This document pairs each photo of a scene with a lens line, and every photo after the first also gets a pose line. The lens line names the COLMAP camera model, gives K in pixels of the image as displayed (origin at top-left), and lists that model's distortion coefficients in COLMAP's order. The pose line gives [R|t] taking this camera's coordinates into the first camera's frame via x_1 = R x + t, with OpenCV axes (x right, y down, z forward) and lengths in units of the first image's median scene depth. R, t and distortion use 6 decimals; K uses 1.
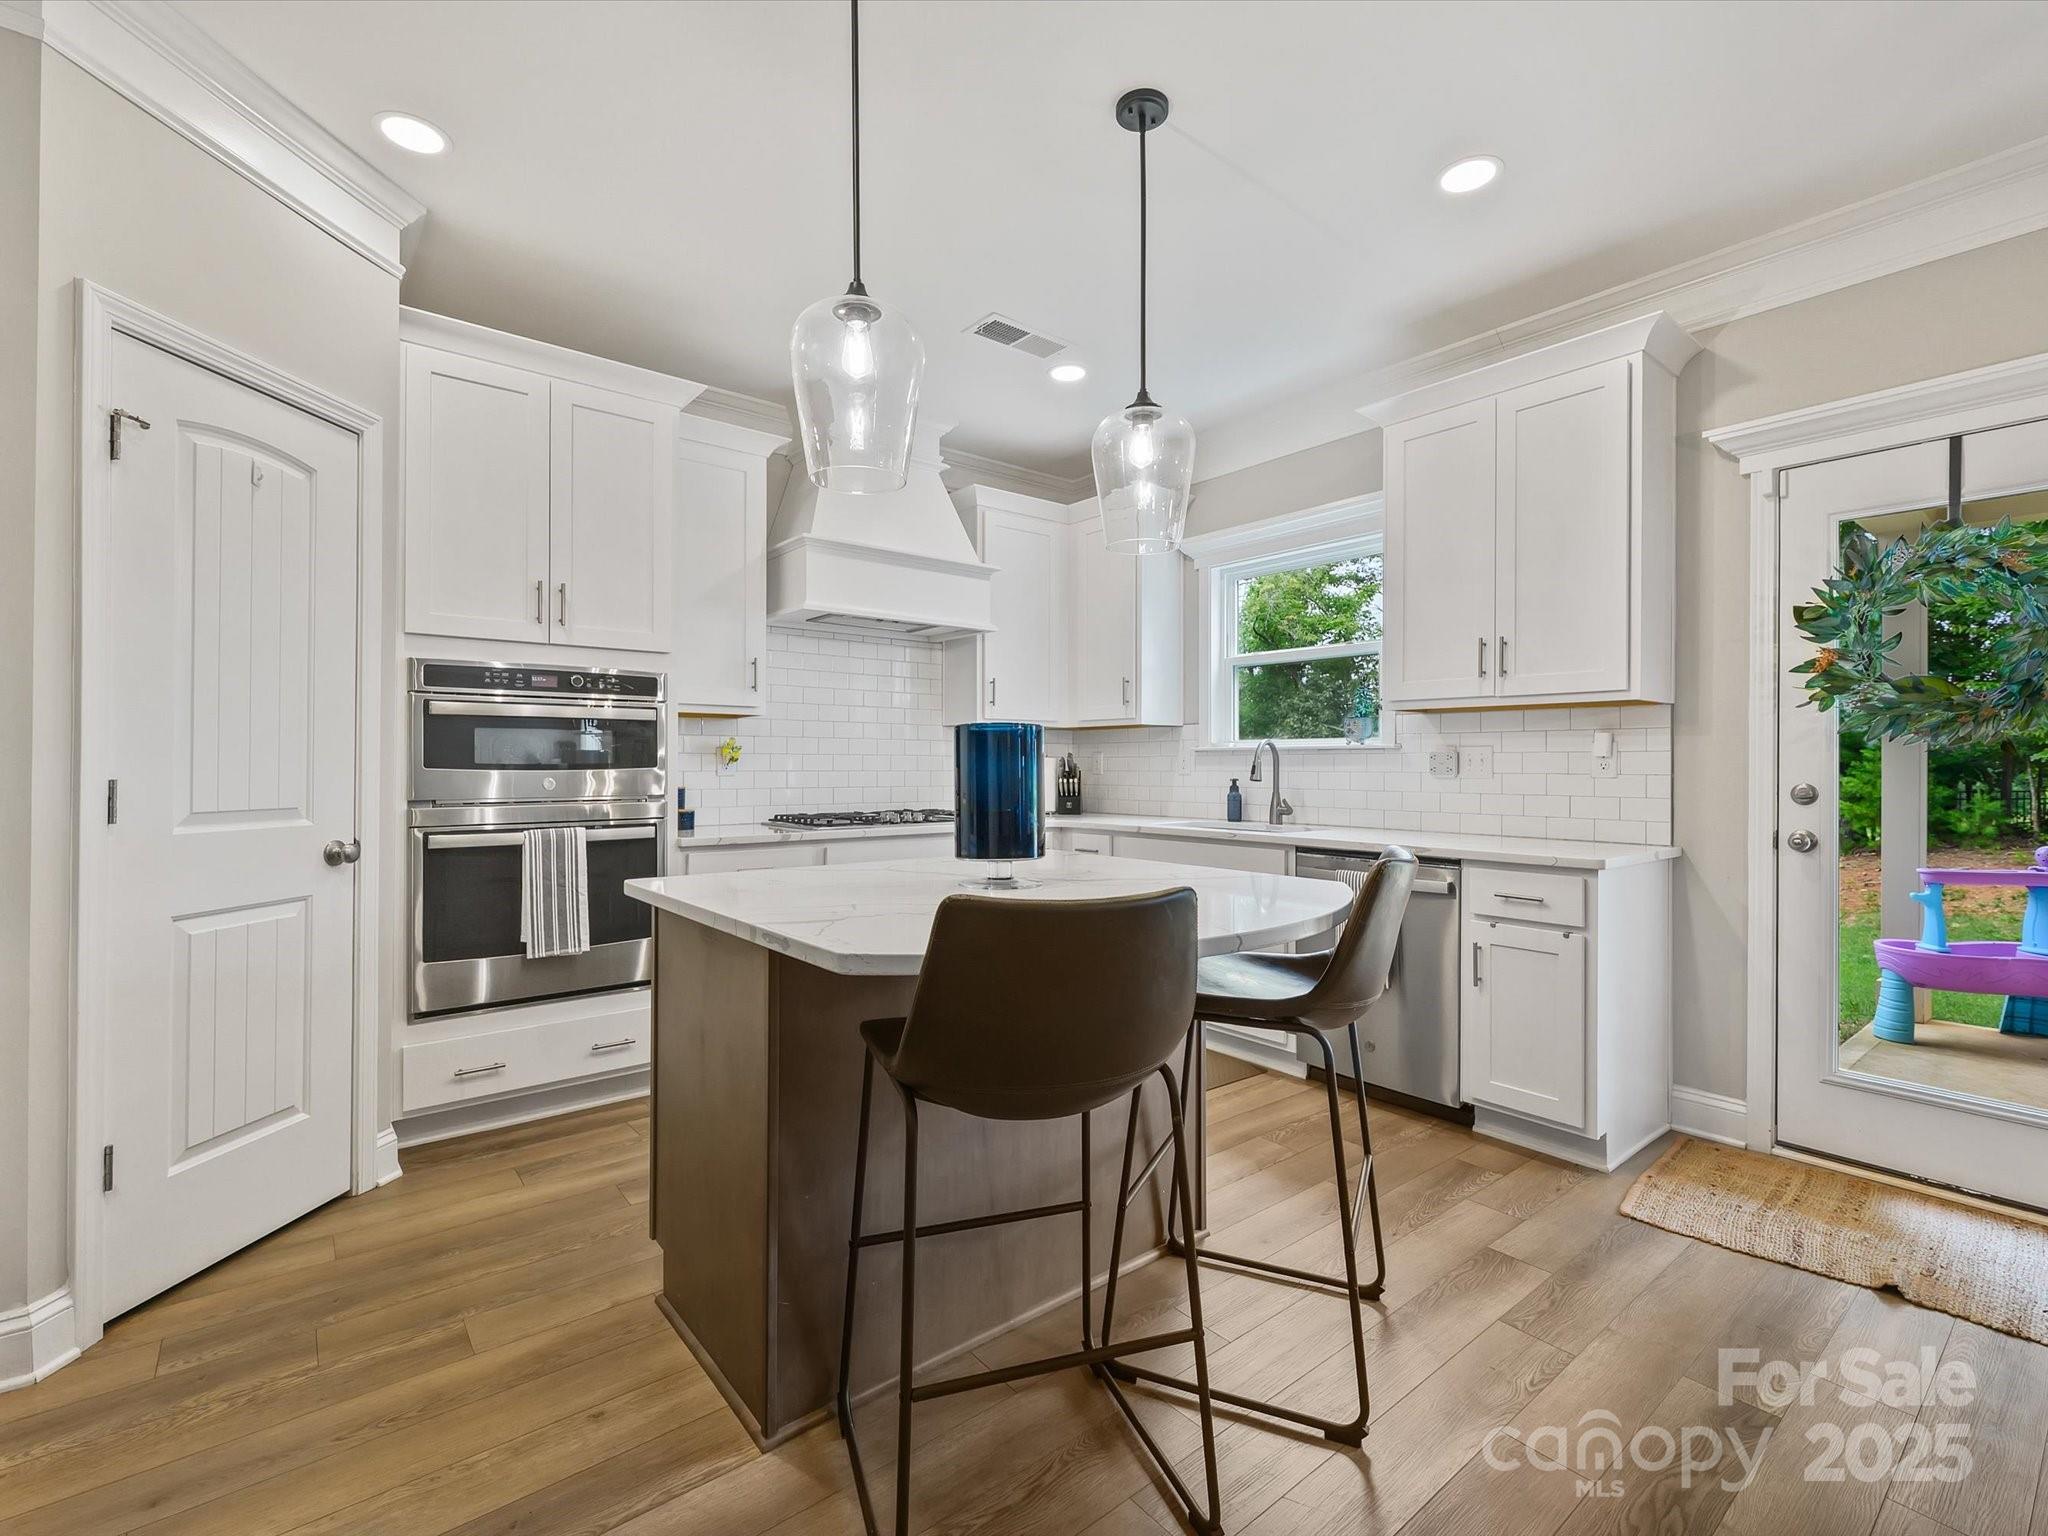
lens RADIAL K [[928.5, 0, 1042.8], [0, 928.5, 755.4], [0, 0, 1]] dist [-0.002458, 0.000920]
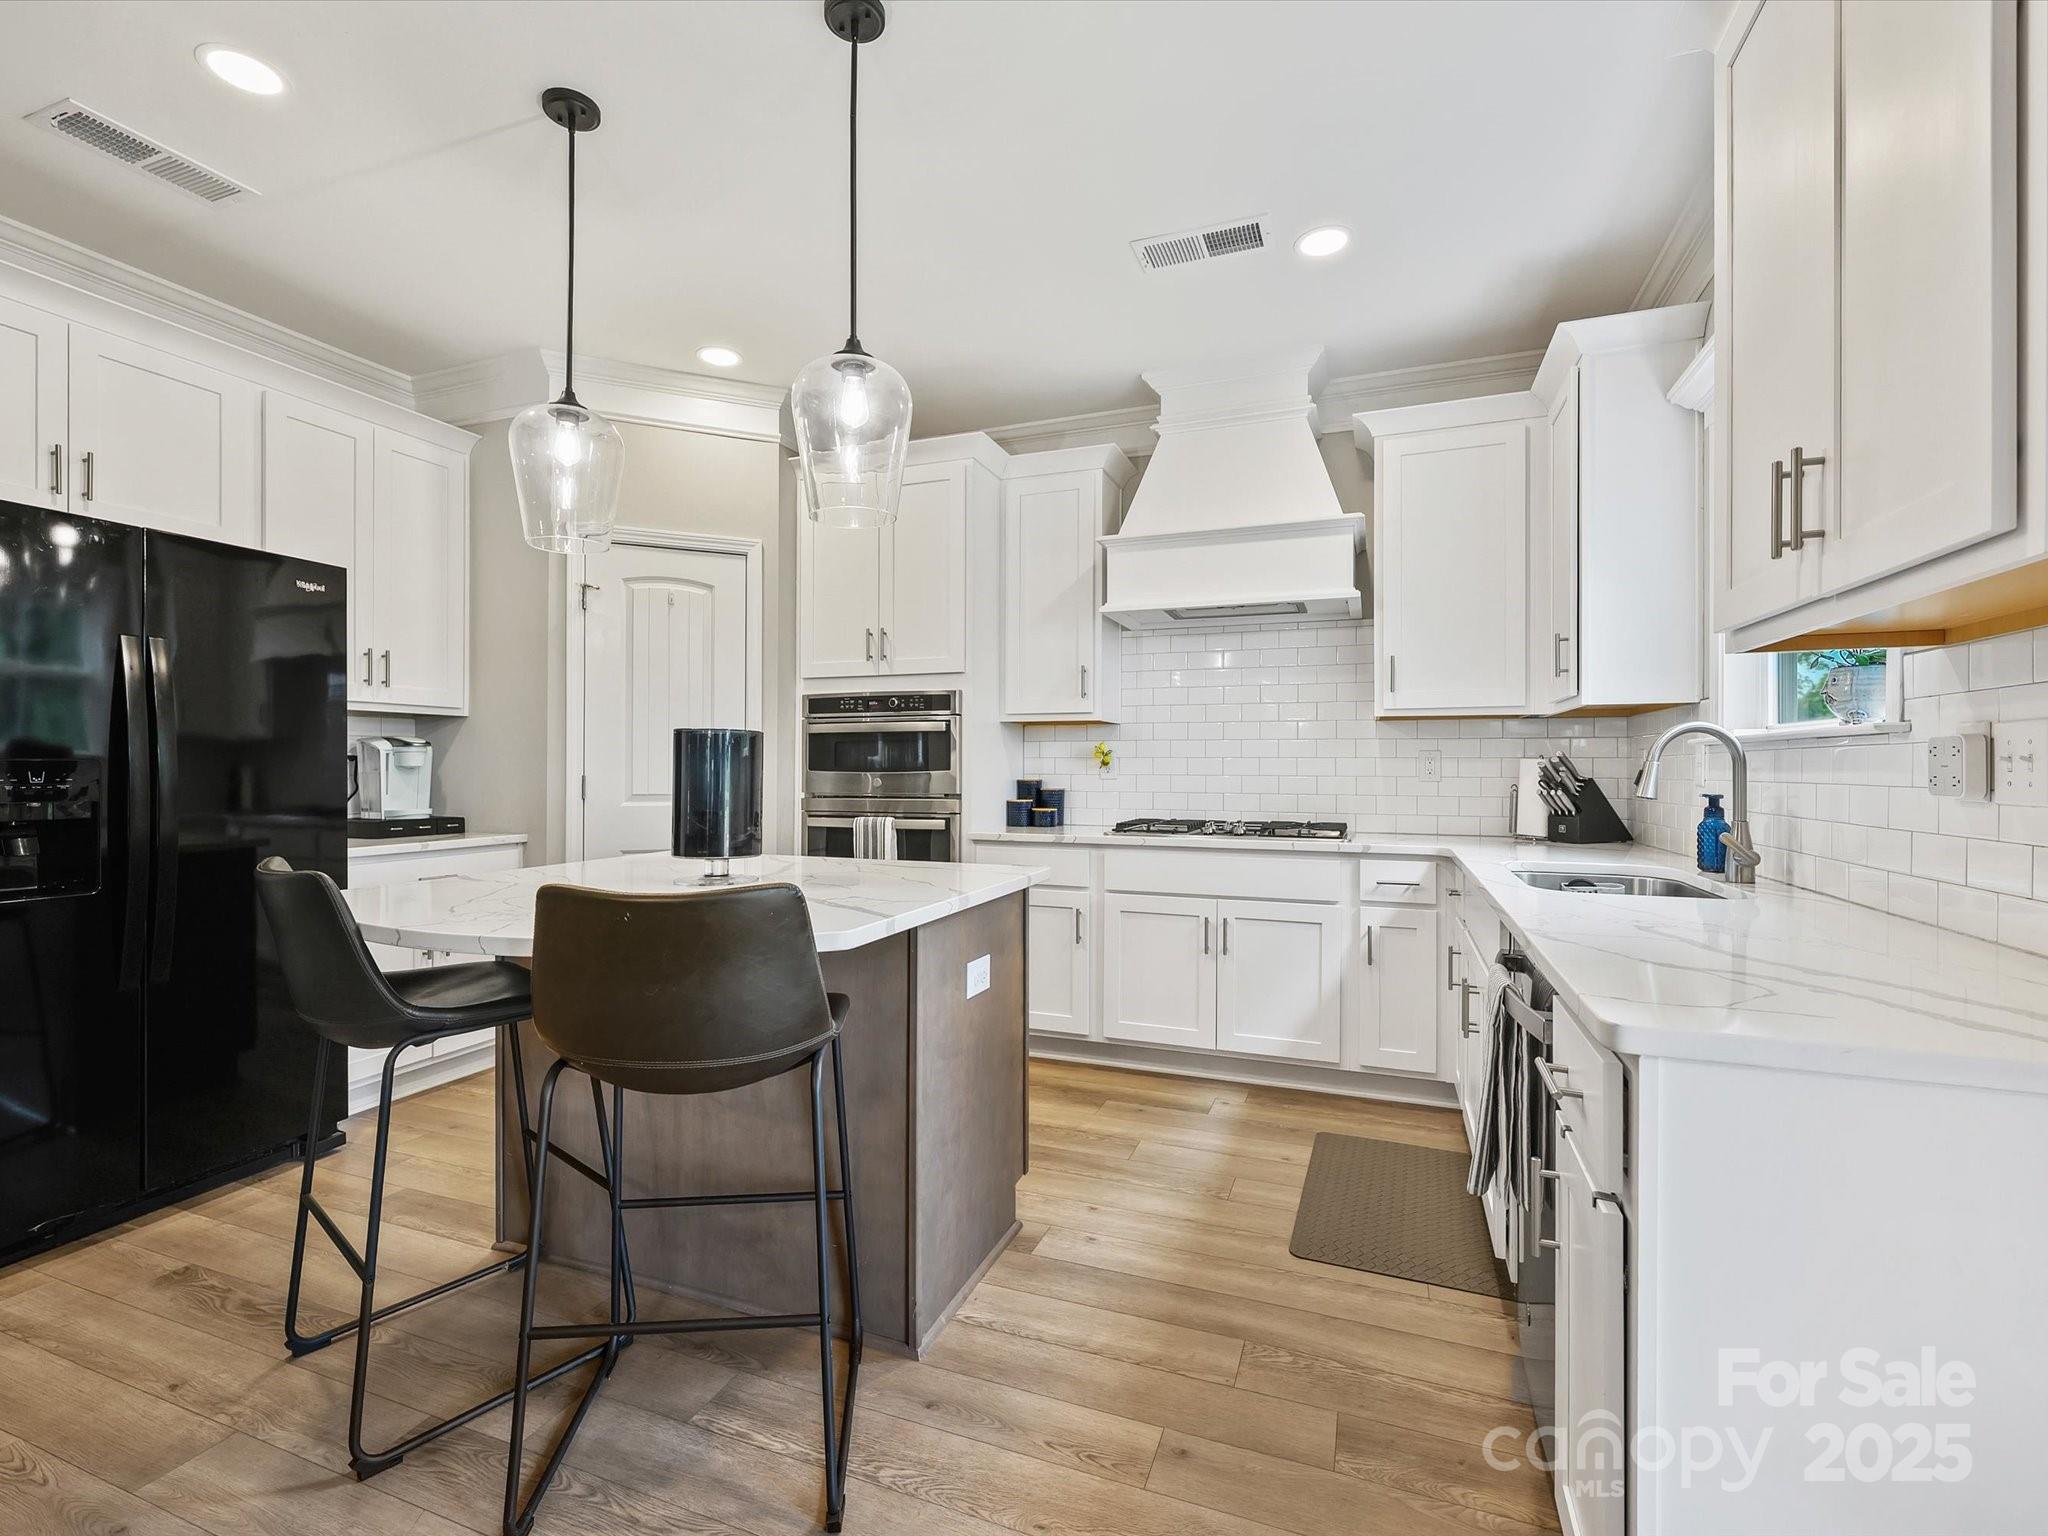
lens RADIAL K [[928.5, 0, 1023.4], [0, 928.5, 771.5], [0, 0, 1]] dist [-0.002458, 0.000920]
pose [[0.486581, 0.003159, -0.873630, 0.713696], [0.008552, 0.999928, 0.008379, 0.005544], [0.873594, -0.011548, 0.486519, 0.545876]]
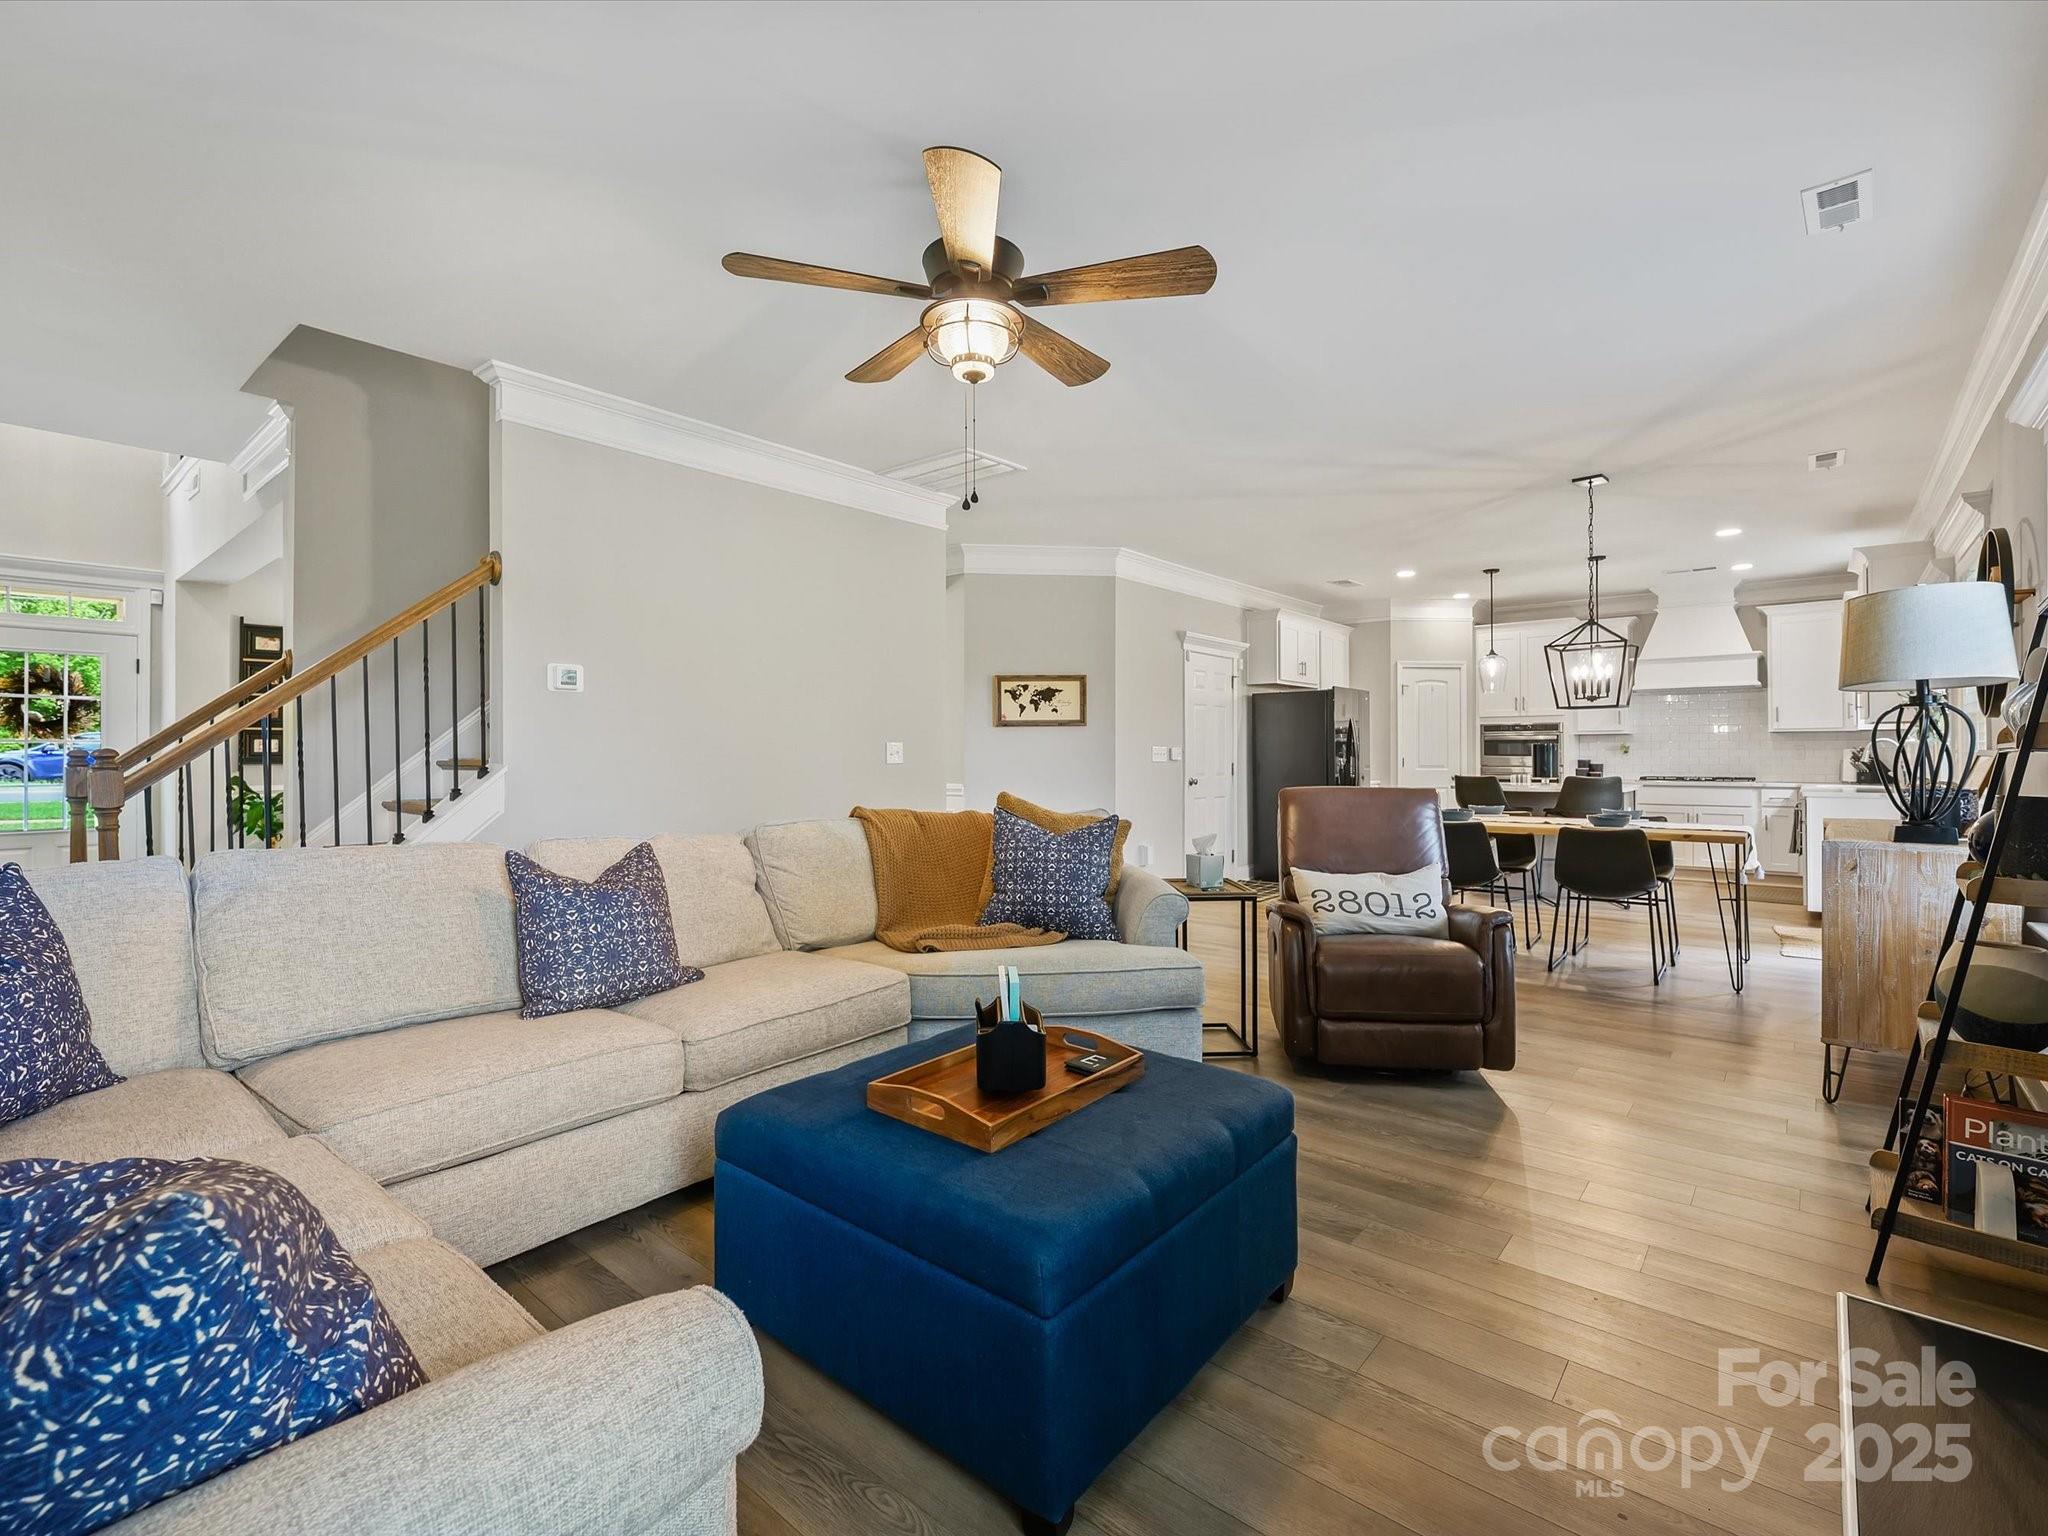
lens RADIAL K [[928.5, 0, 1005.6], [0, 928.5, 760.9], [0, 0, 1]] dist [-0.002458, 0.000920]
pose [[0.194714, -0.005028, -0.980847, 2.236585], [0.009113, 0.999953, -0.003316, 0.026818], [0.980818, -0.008293, 0.194751, -1.340117]]
